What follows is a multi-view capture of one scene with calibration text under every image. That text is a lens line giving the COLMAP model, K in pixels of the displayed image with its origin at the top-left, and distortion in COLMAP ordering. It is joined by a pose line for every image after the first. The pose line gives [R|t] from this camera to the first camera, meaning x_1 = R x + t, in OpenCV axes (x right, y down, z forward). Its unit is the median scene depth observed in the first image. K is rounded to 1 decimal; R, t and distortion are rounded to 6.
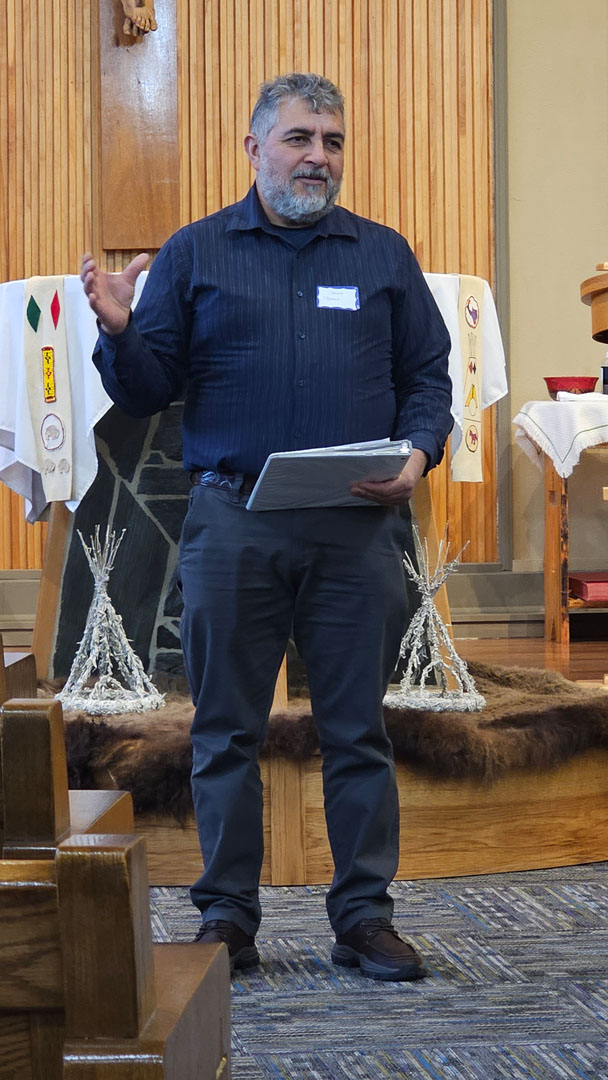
lens RADIAL K [[2322.4, 0, 304.0], [0, 2322.4, 540.3], [0, 0, 1]] dist [-0.207672, 0.000000]
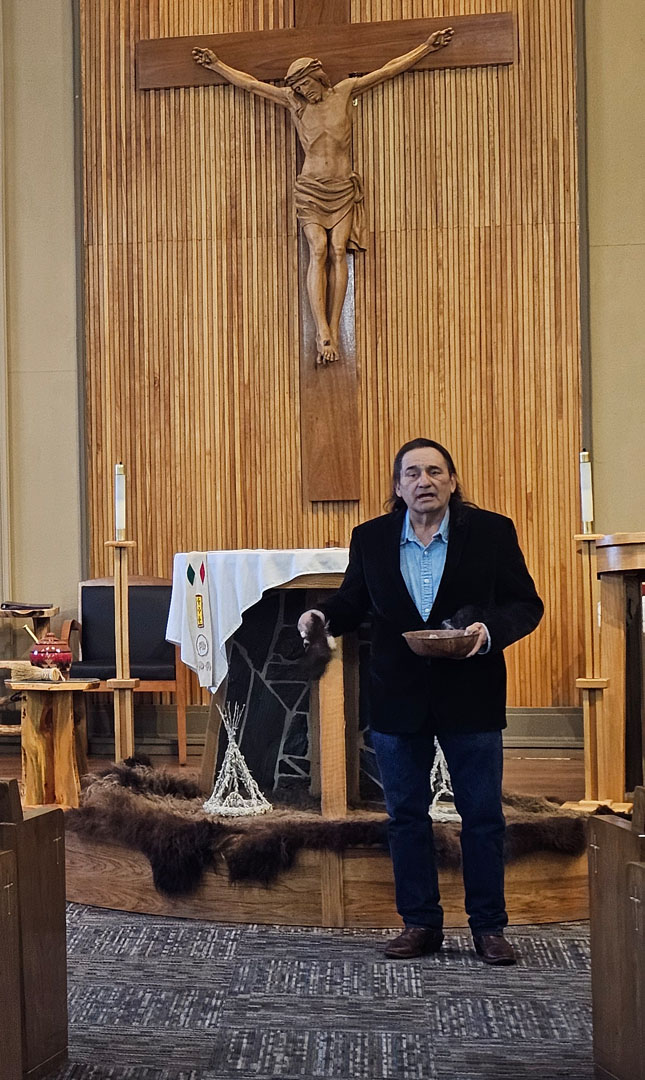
lens RADIAL K [[1882.8, 0, 322.6], [0, 1882.8, 540.9], [0, 0, 1]] dist [-0.055091, 0.000000]
pose [[0.976740, 0.016969, -0.213755, 0.256249], [-0.024938, 0.999089, -0.034639, -0.074647], [0.212972, 0.039164, 0.976273, -0.297162]]
